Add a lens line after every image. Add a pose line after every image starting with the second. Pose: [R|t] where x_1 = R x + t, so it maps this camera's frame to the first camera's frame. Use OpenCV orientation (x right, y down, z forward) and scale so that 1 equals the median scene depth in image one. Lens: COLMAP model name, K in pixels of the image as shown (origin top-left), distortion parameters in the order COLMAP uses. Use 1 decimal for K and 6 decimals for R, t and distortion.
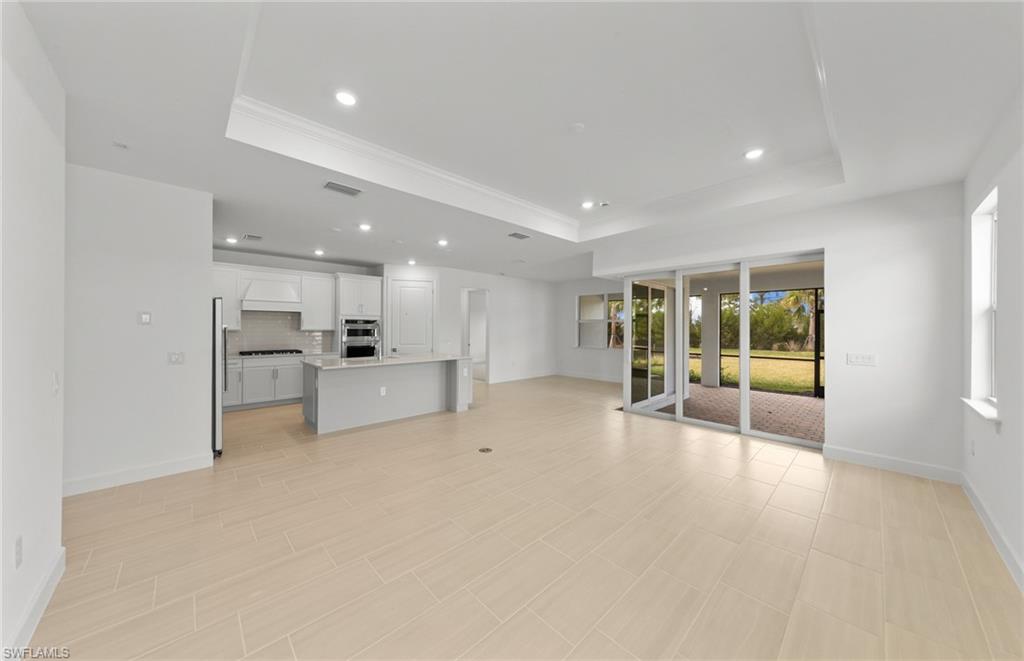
lens RADIAL K [[339.0, 0, 513.2], [0, 339.0, 328.6], [0, 0, 1]] dist [0.002866, 0.000041]
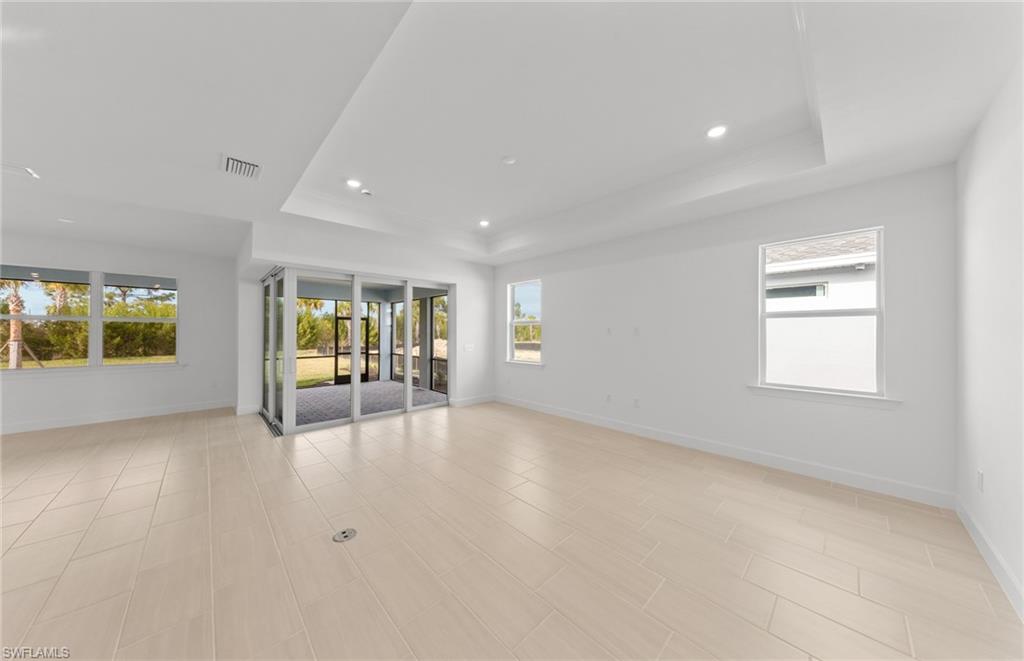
lens RADIAL K [[319.0, 0, 513.2], [0, 319.0, 331.4], [0, 0, 1]] dist [0.000205, 0.000017]
pose [[-0.005236, -0.003839, 0.999979, -0.427718], [0.001726, 0.999991, 0.003848, -0.004928], [-0.999985, 0.001746, -0.005229, 0.460937]]
